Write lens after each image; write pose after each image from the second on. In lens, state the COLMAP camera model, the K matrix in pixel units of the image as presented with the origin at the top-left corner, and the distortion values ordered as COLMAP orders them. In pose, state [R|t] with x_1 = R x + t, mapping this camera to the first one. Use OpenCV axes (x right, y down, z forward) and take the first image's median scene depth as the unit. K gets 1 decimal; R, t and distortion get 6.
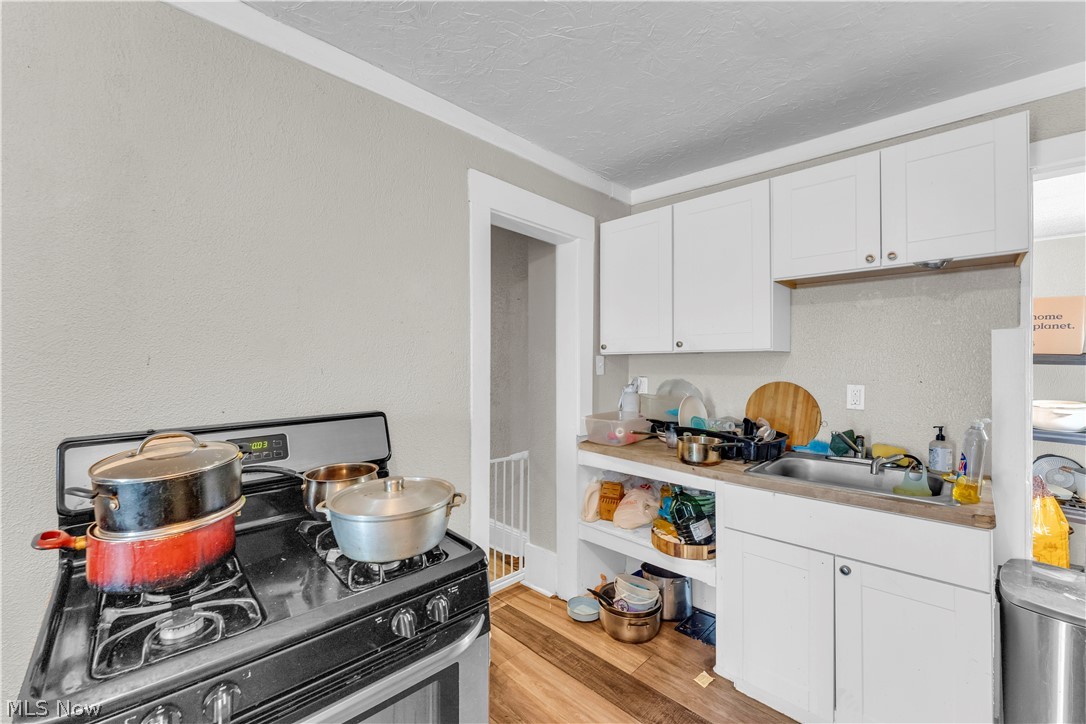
lens RADIAL K [[446.2, 0, 542.5], [0, 446.2, 360.5], [0, 0, 1]] dist [-0.007325, -0.000551]
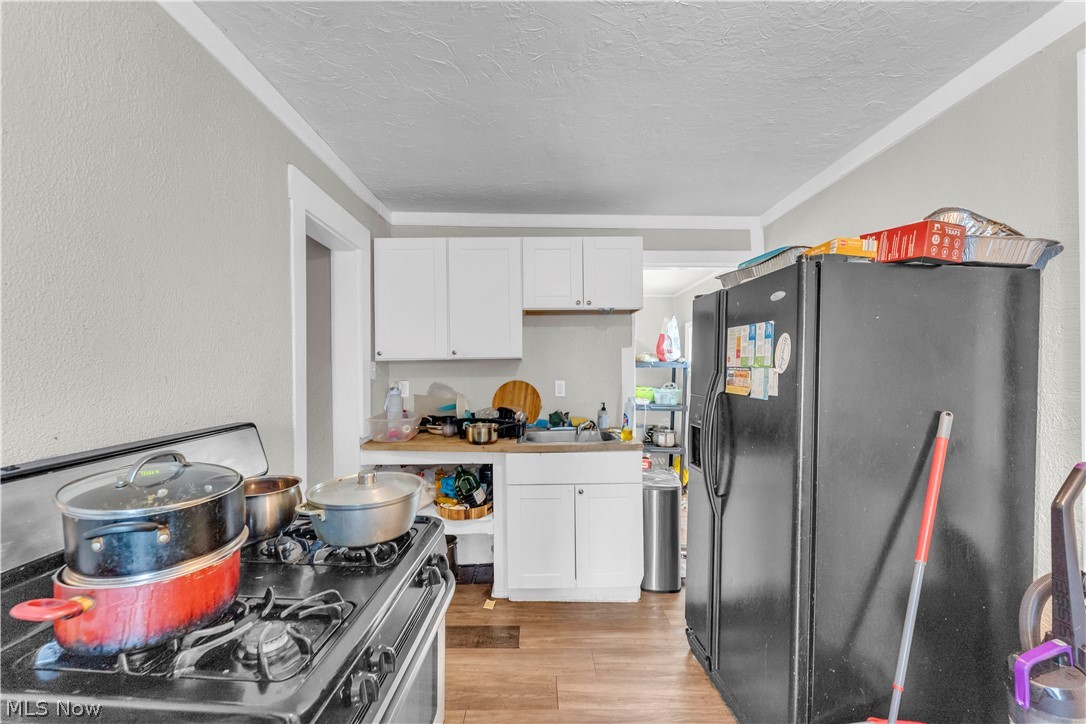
lens RADIAL K [[446.2, 0, 538.8], [0, 446.2, 366.9], [0, 0, 1]] dist [-0.007325, -0.000551]
pose [[0.702549, -0.005061, 0.711618, -0.460890], [0.004572, 0.999986, 0.002599, 0.001889], [-0.711621, 0.001427, 0.702562, -0.044346]]
